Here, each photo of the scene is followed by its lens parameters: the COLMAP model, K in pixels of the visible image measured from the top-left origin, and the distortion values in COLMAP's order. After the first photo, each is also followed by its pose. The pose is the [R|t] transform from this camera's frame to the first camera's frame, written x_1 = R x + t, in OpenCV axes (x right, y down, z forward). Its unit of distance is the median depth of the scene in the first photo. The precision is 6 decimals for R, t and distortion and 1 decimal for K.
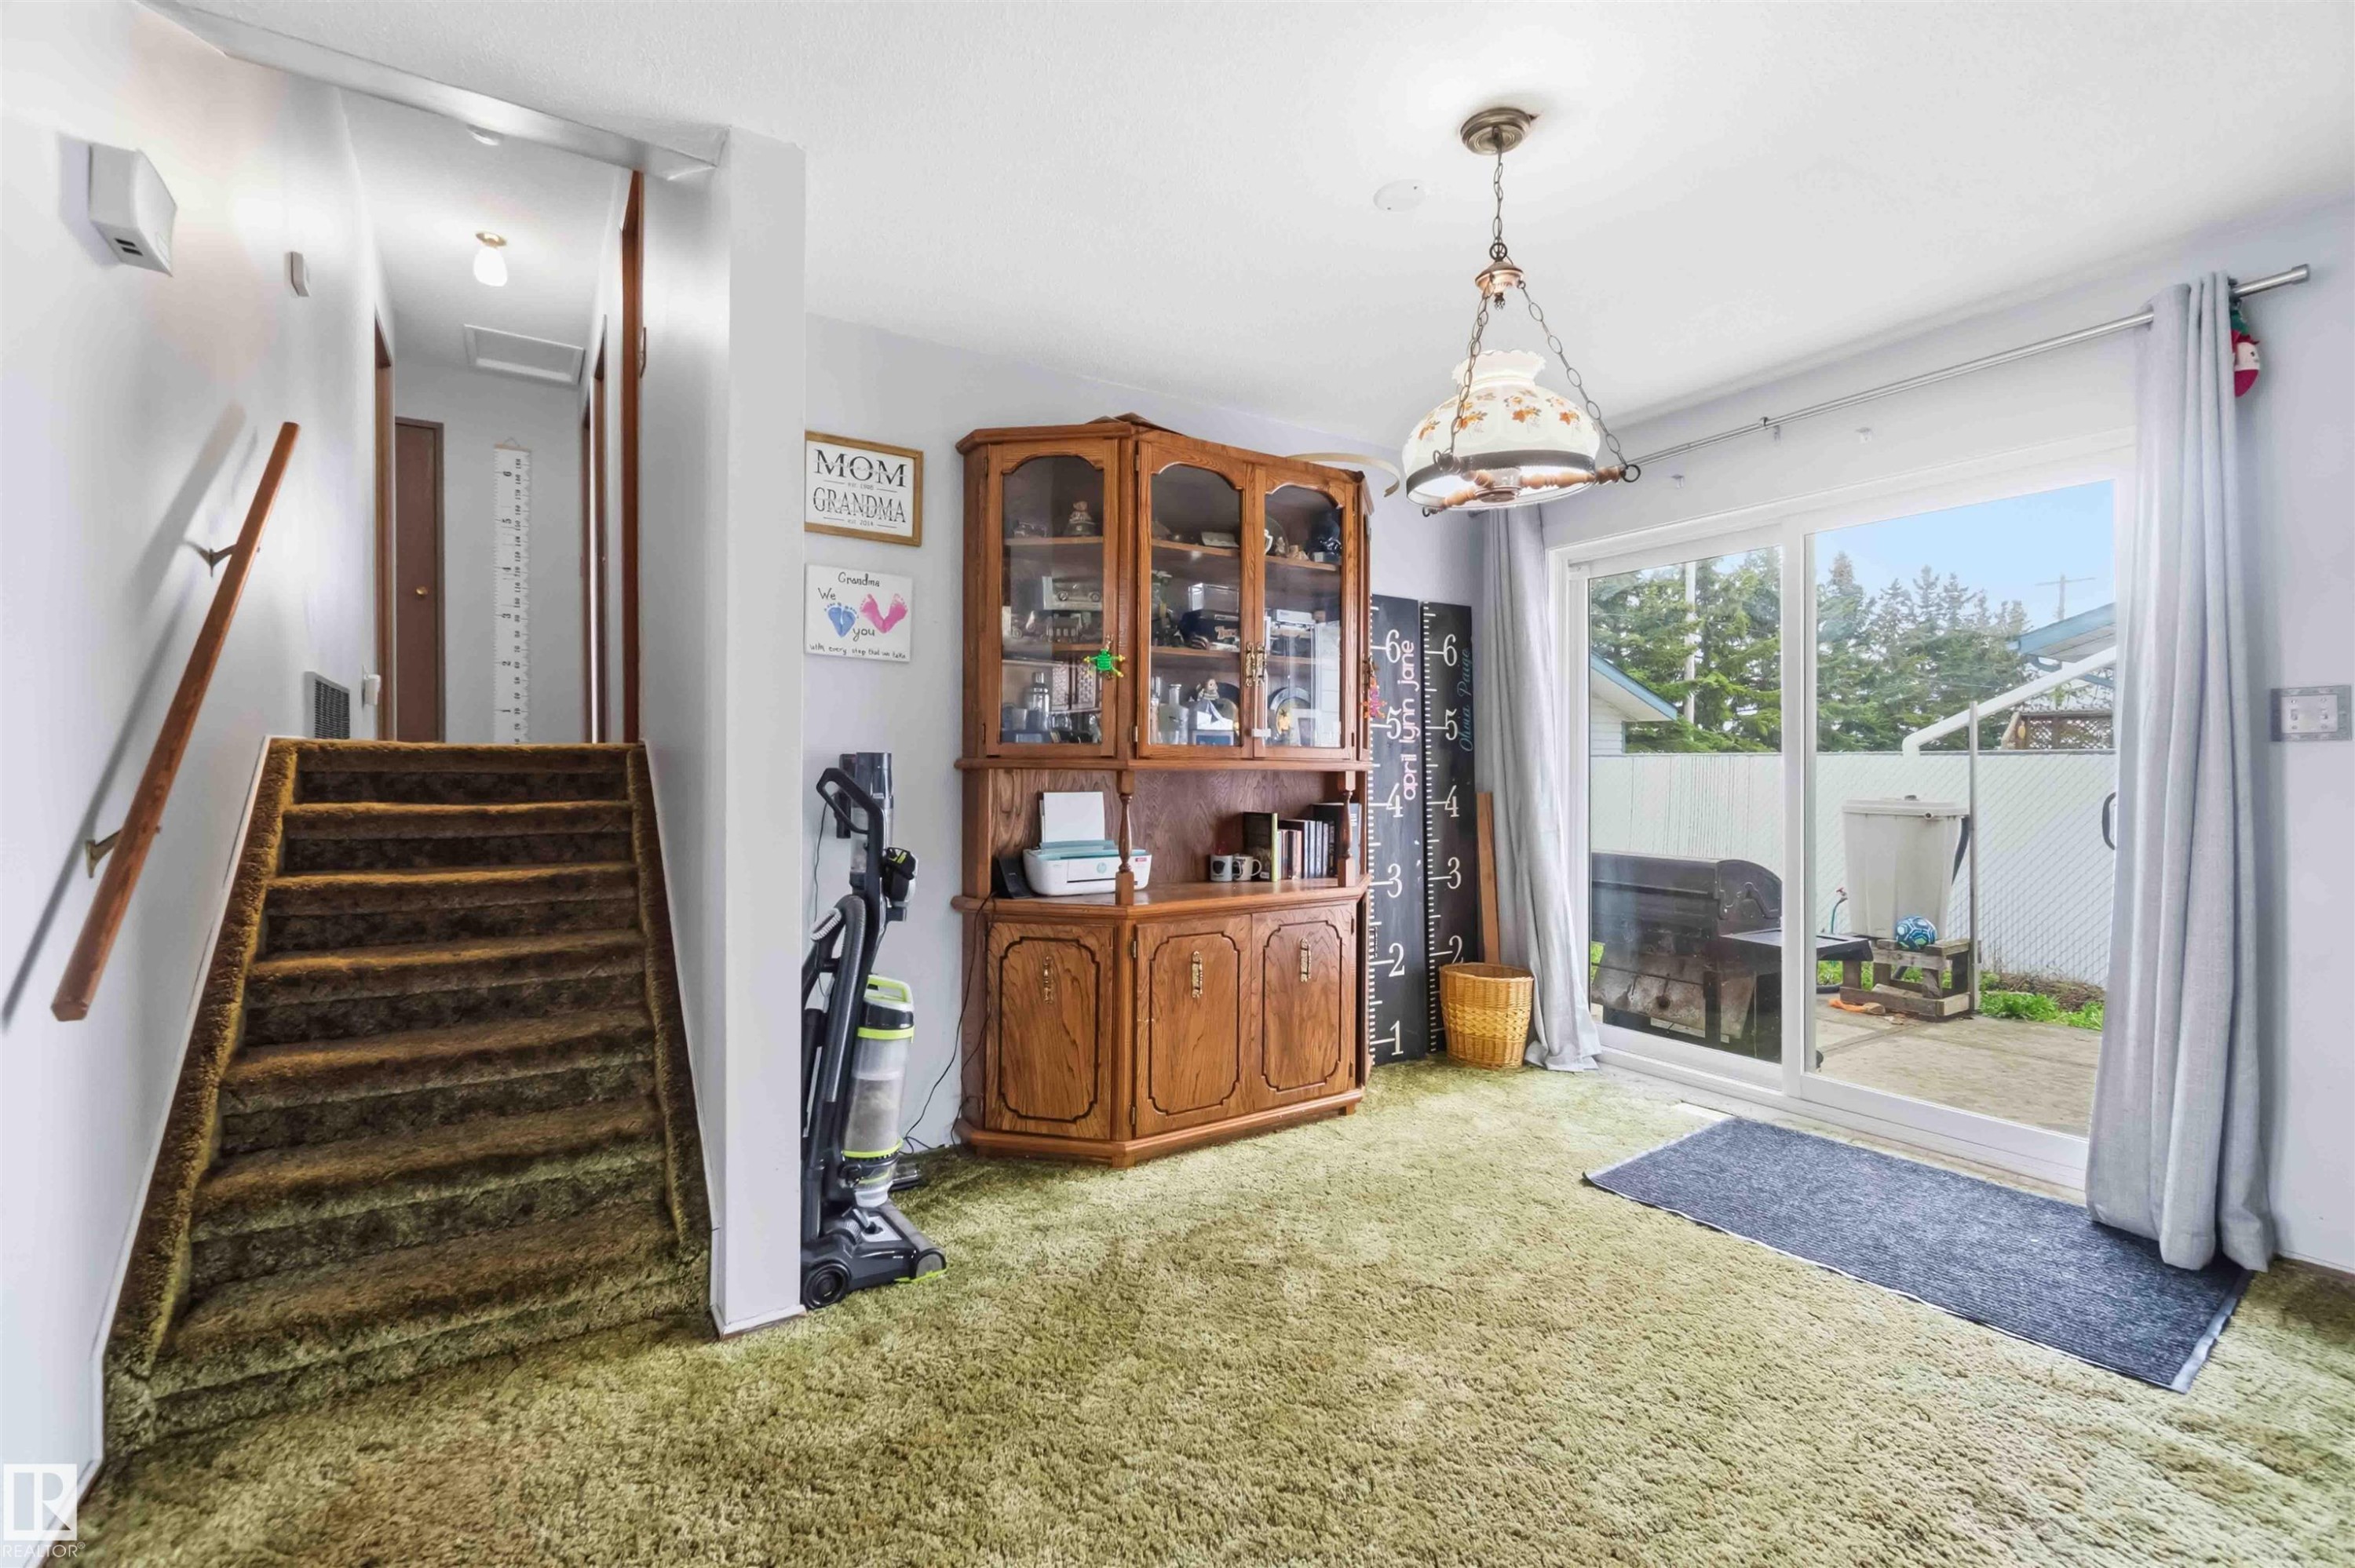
lens RADIAL K [[1025.5, 0, 1178.0], [0, 1025.5, 772.0], [0, 0, 1]] dist [0.000059, 0.000192]
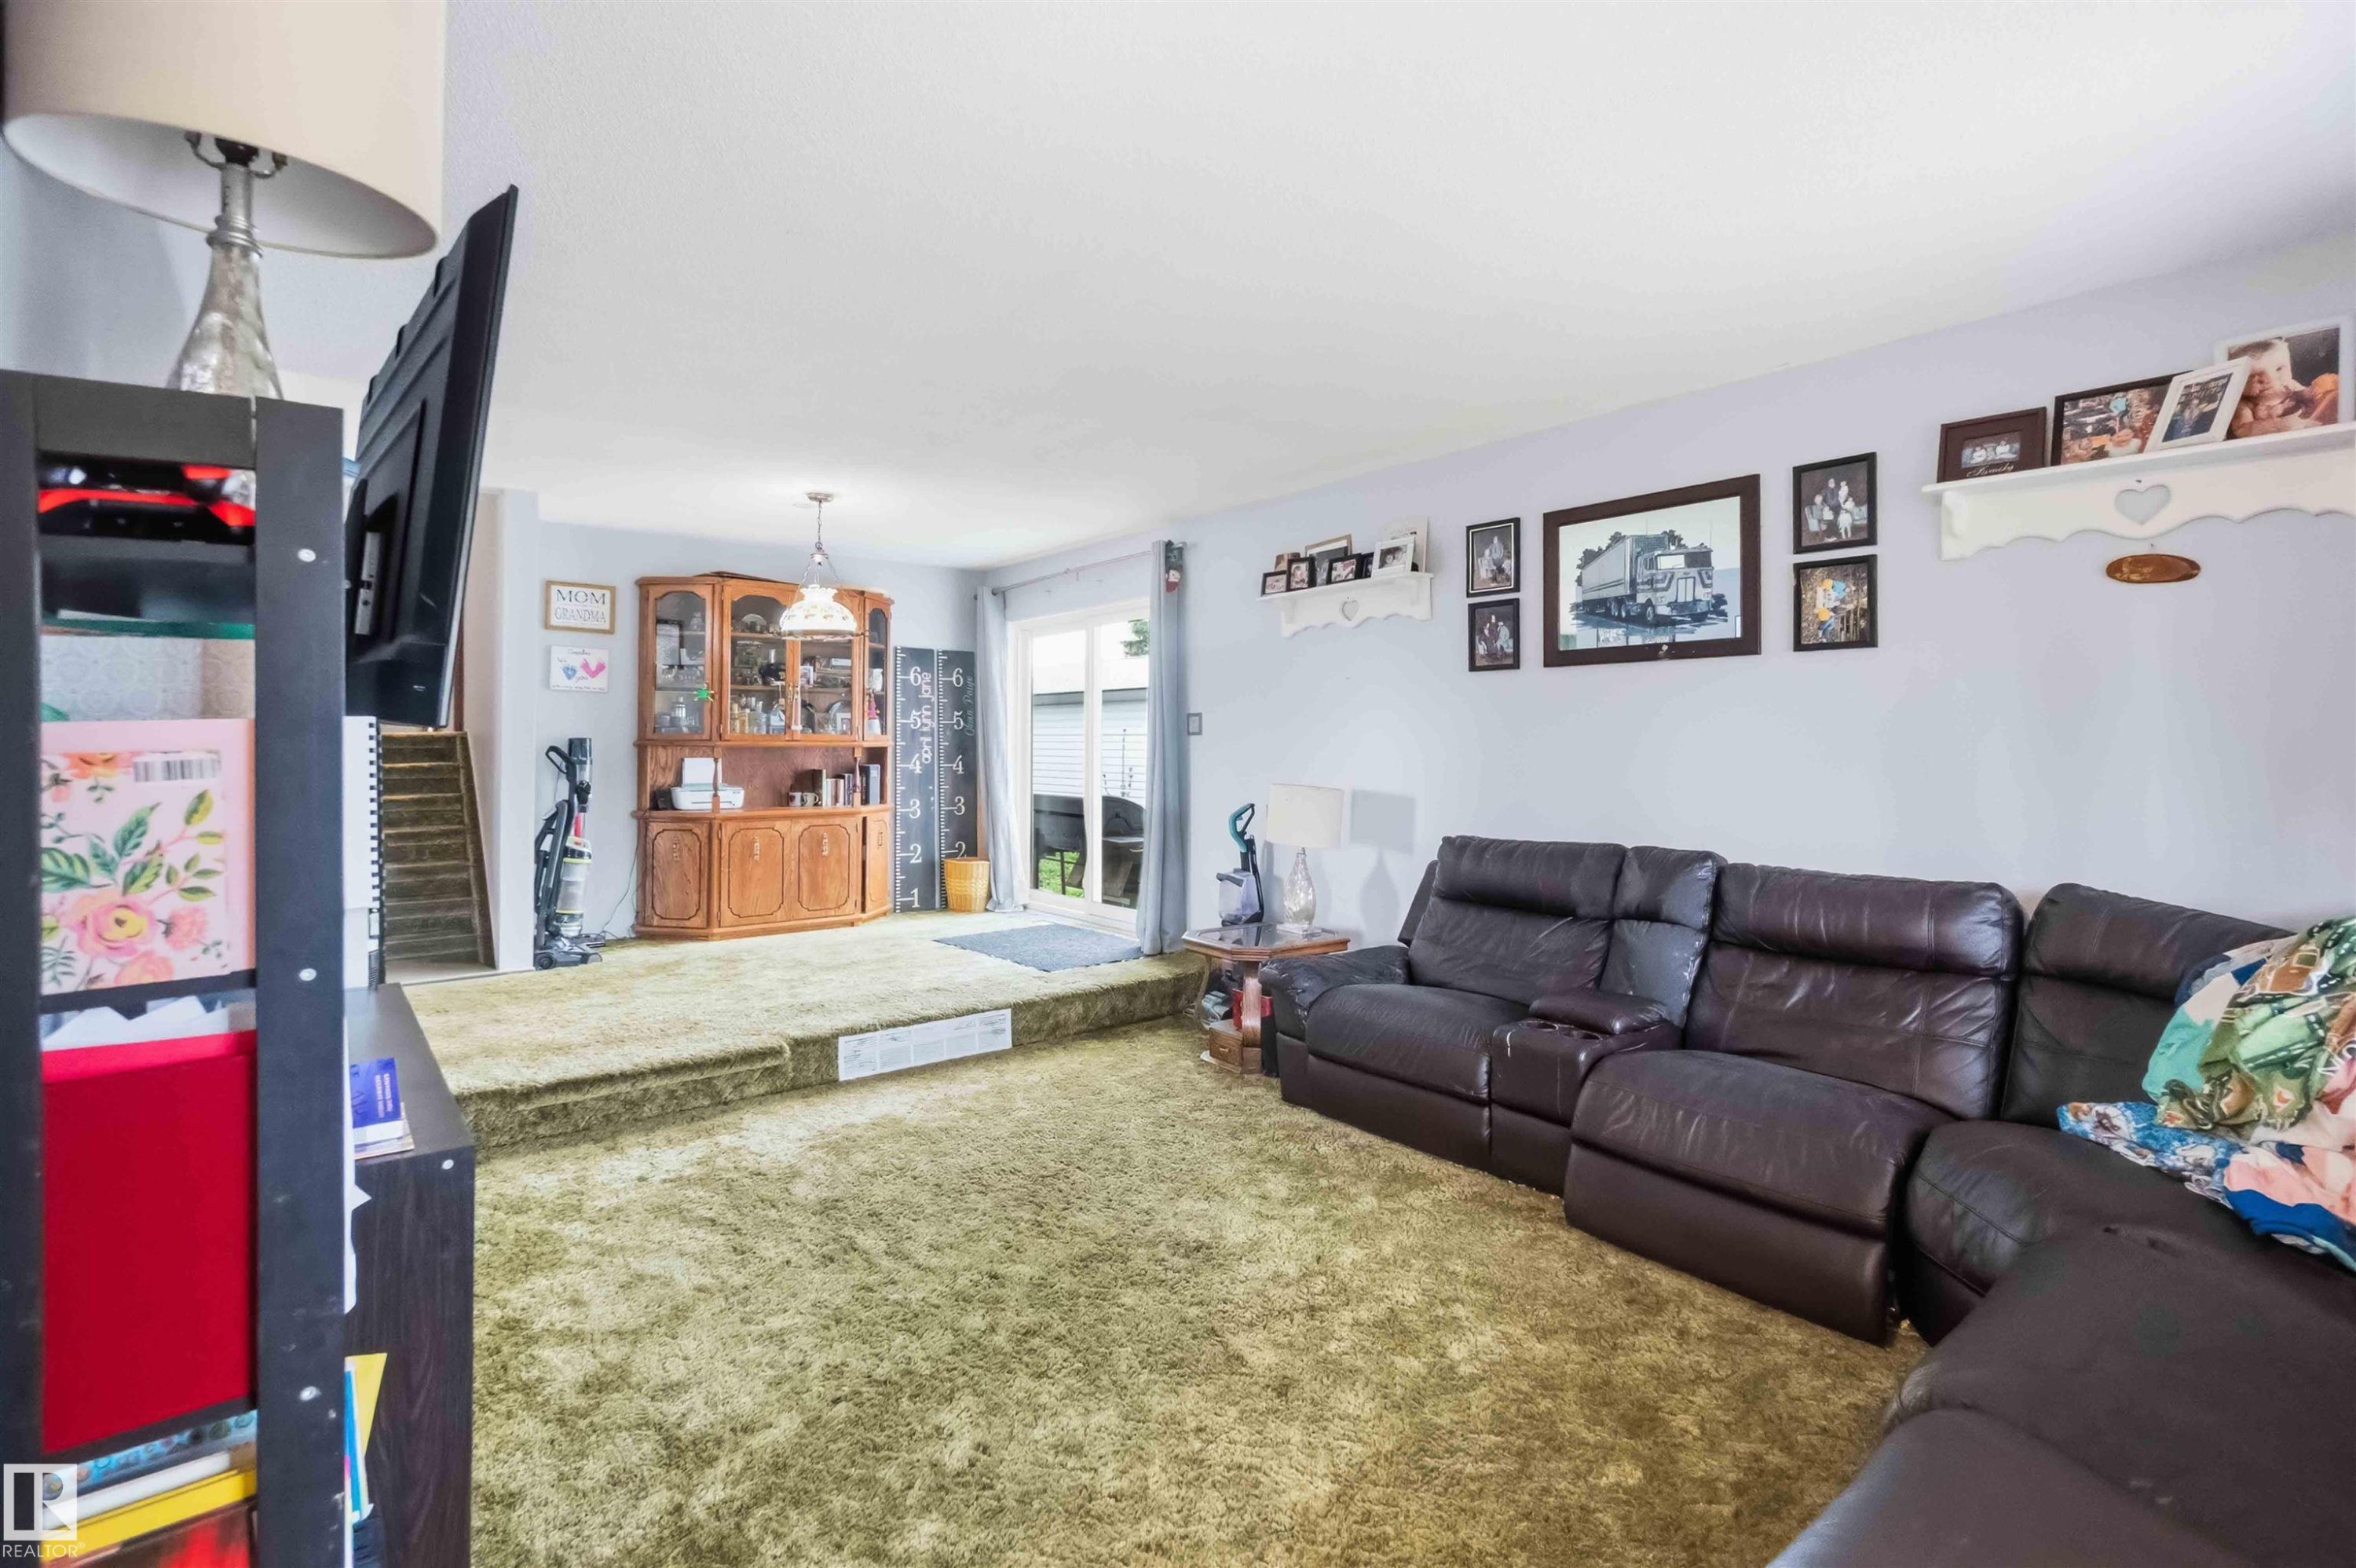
lens RADIAL K [[1059.3, 0, 1178.6], [0, 1059.3, 737.0], [0, 0, 1]] dist [-0.016357, 0.000094]
pose [[0.993237, 0.001619, 0.116089, 0.597859], [-0.000391, 0.999944, -0.010604, 0.001099], [-0.116100, 0.010487, 0.993182, -1.152127]]
